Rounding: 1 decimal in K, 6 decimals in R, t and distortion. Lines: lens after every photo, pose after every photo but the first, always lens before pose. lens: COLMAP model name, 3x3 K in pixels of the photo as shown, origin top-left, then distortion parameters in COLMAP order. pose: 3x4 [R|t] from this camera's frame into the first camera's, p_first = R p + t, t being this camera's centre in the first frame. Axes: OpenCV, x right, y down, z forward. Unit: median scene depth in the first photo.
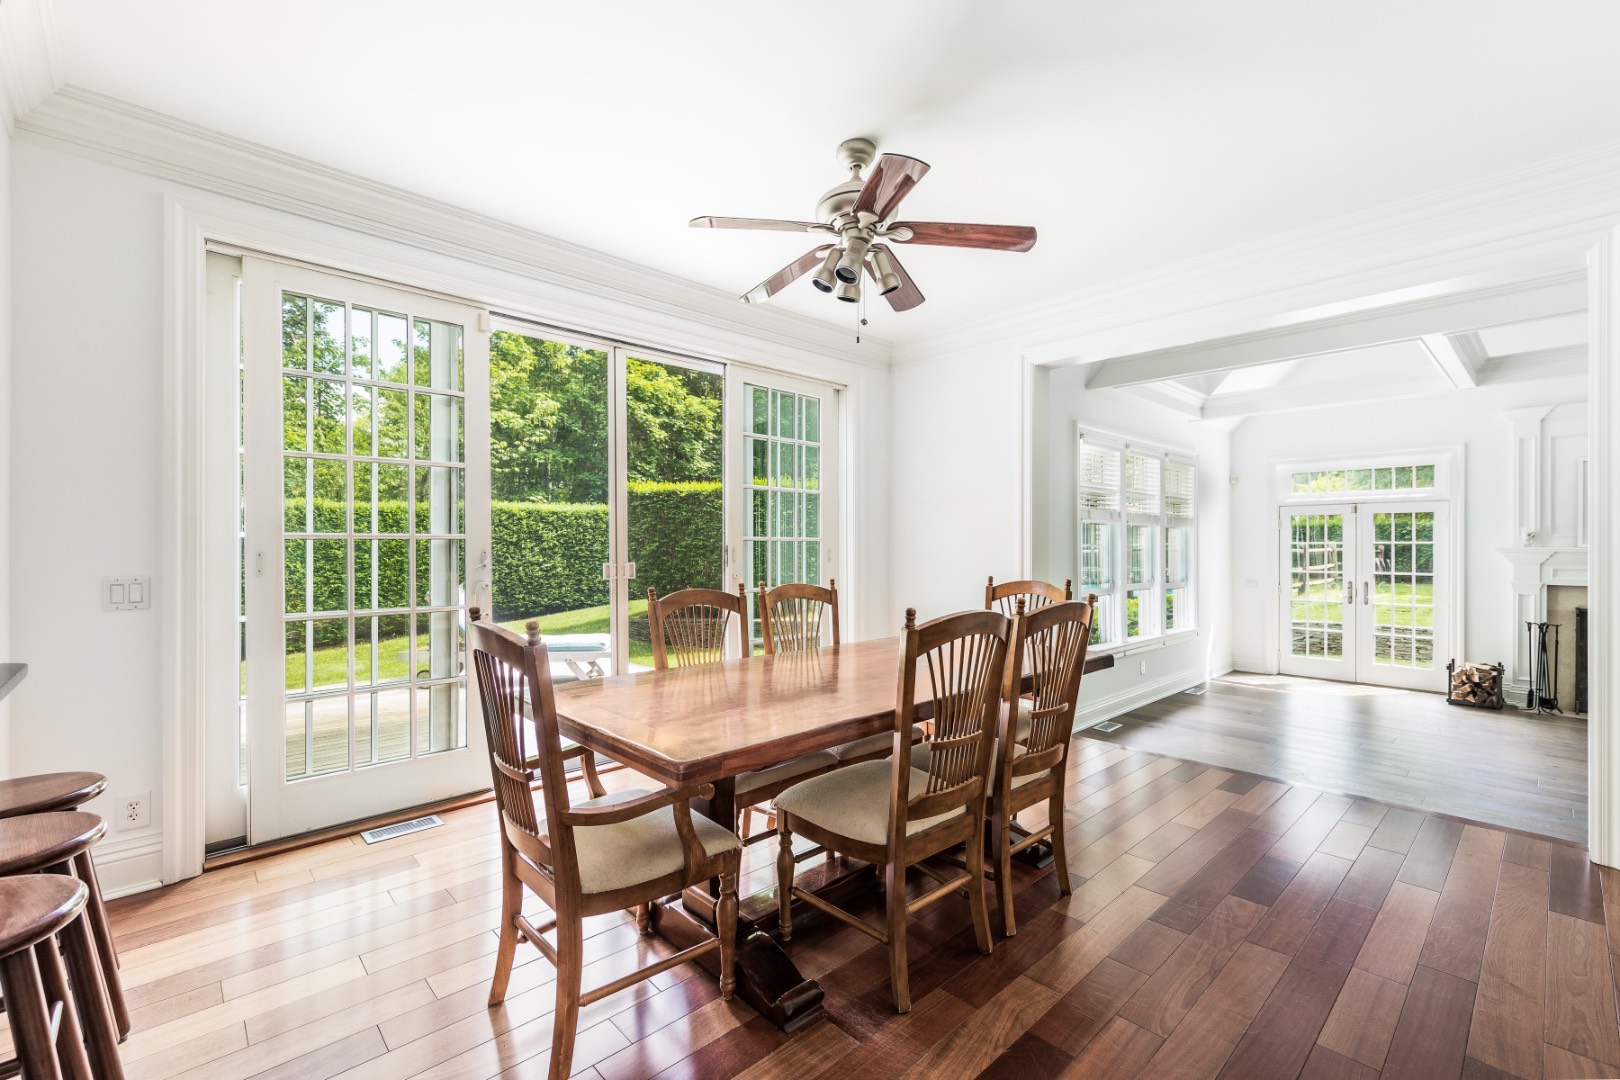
lens RADIAL K [[693.2, 0, 810.0], [0, 693.2, 540.0], [0, 0, 1]] dist [-0.001193, -0.000529]
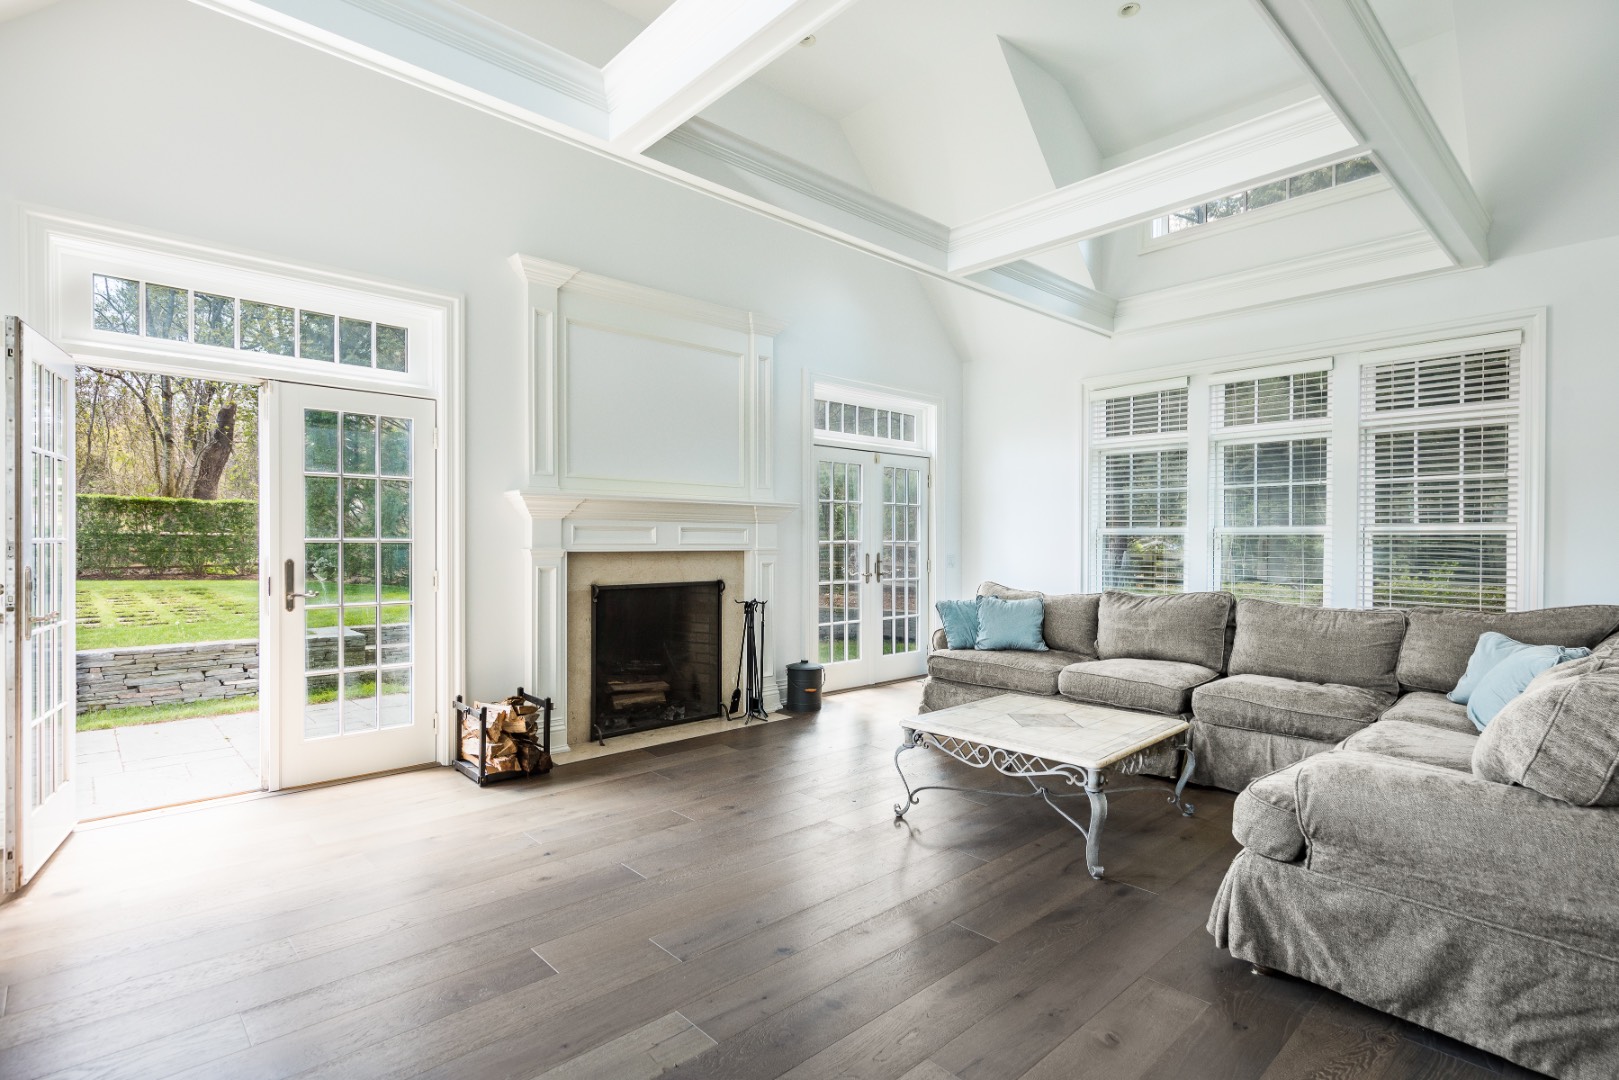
lens RADIAL K [[779.5, 0, 804.2], [0, 779.5, 535.0], [0, 0, 1]] dist [0.001124, 0.000076]
pose [[0.014692, -0.000603, 0.999892, 0.925588], [-0.009749, 0.999952, 0.000747, 0.122737], [-0.999845, -0.009759, 0.014686, 1.993699]]
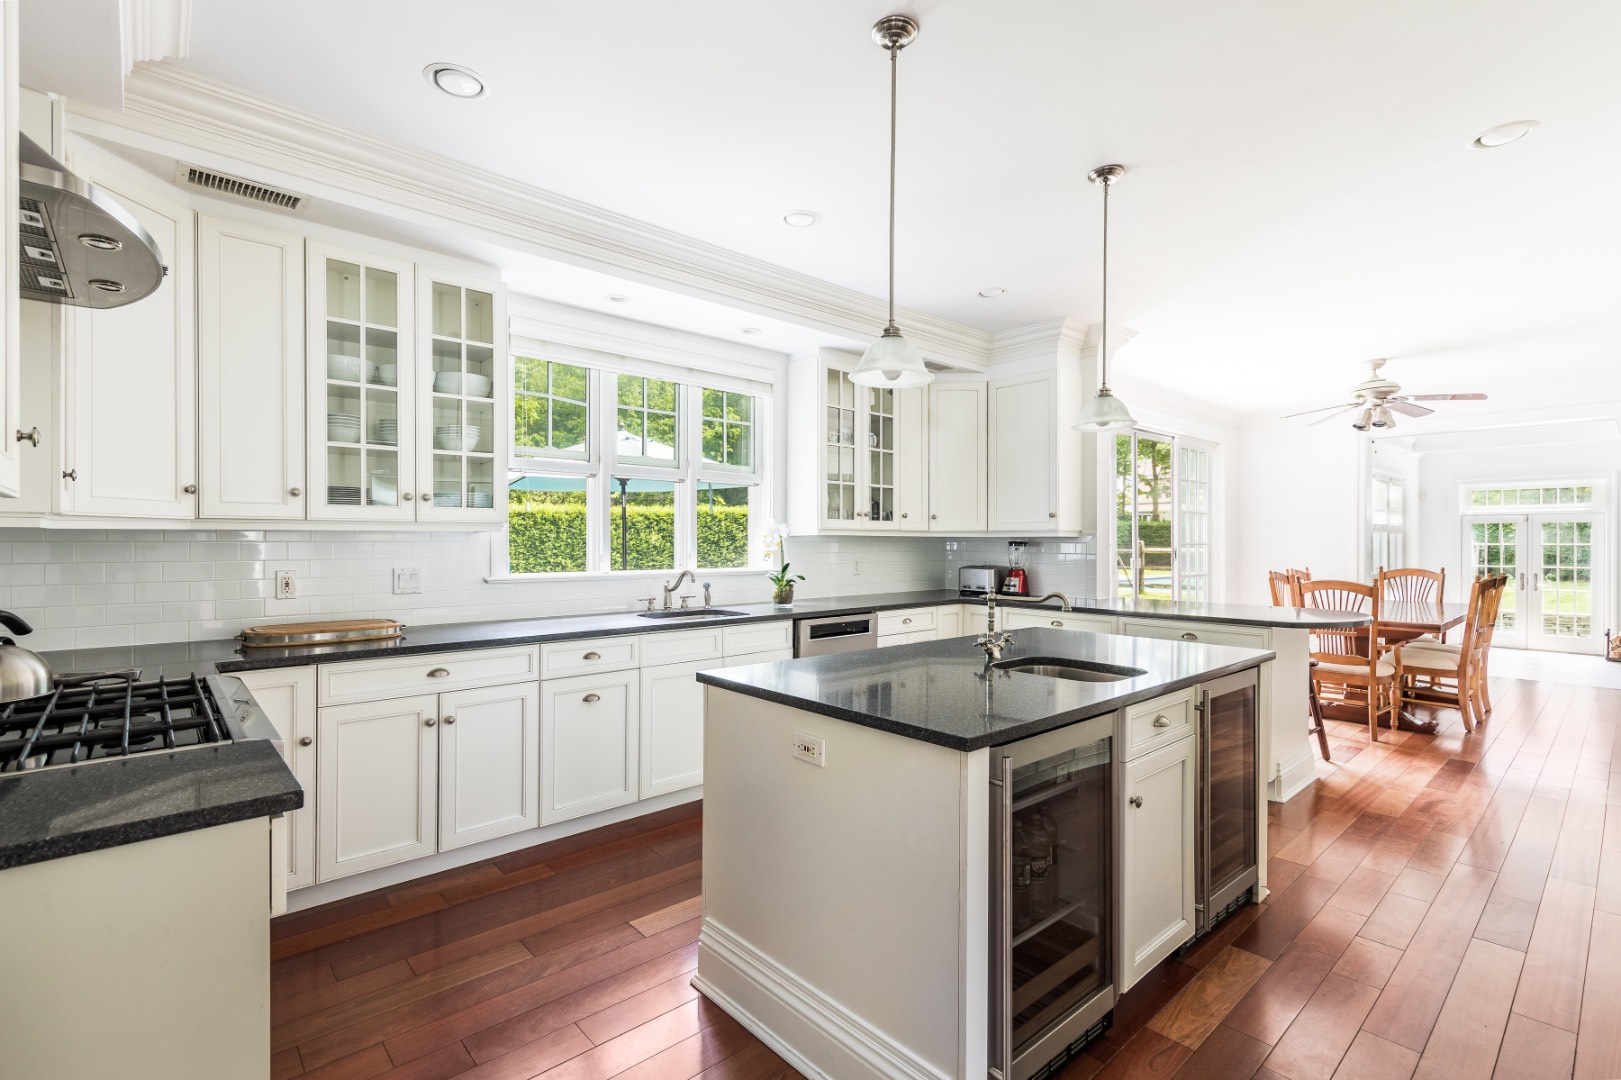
lens RADIAL K [[738.9, 0, 810.5], [0, 738.9, 540.0], [0, 0, 1]] dist [0.002511, 0.000341]
pose [[0.999851, 0.000048, -0.017259, -1.698847], [0.000046, 0.999985, 0.005439, -0.037402], [0.017259, -0.005439, 0.999836, -1.341761]]
